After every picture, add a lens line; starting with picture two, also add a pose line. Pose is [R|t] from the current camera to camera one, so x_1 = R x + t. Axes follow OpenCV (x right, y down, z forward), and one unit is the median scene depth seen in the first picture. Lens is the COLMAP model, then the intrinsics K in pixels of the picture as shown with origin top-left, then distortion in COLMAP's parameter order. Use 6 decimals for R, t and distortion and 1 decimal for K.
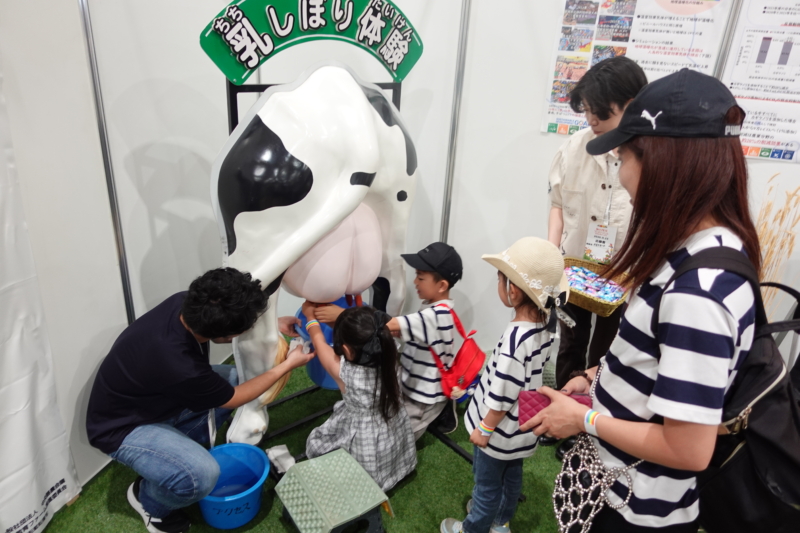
lens RADIAL K [[554.9, 0, 400.0], [0, 554.9, 266.5], [0, 0, 1]] dist [-0.001914, -0.001376]
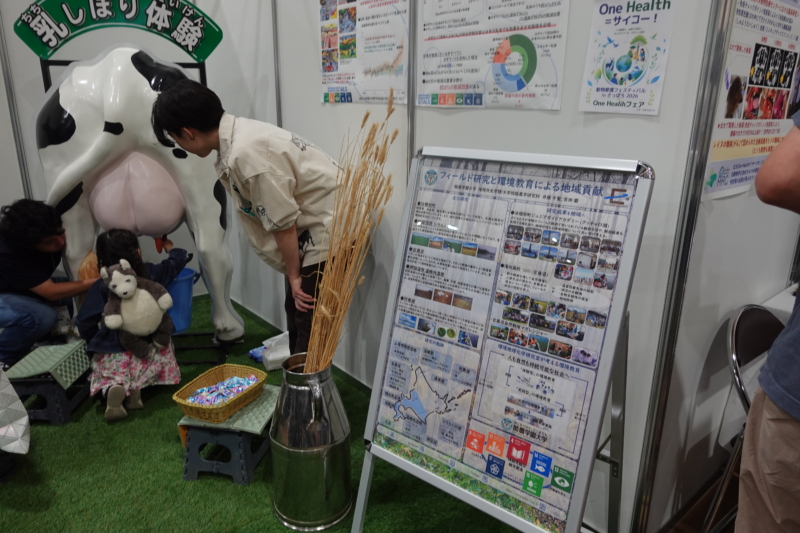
lens RADIAL K [[554.9, 0, 400.0], [0, 554.9, 266.5], [0, 0, 1]] dist [-0.001914, -0.001376]
pose [[0.846567, 0.100814, -0.522648, 1.136089], [-0.172487, 0.980875, -0.090186, 0.145399], [0.503560, 0.166498, 0.847765, 0.308647]]
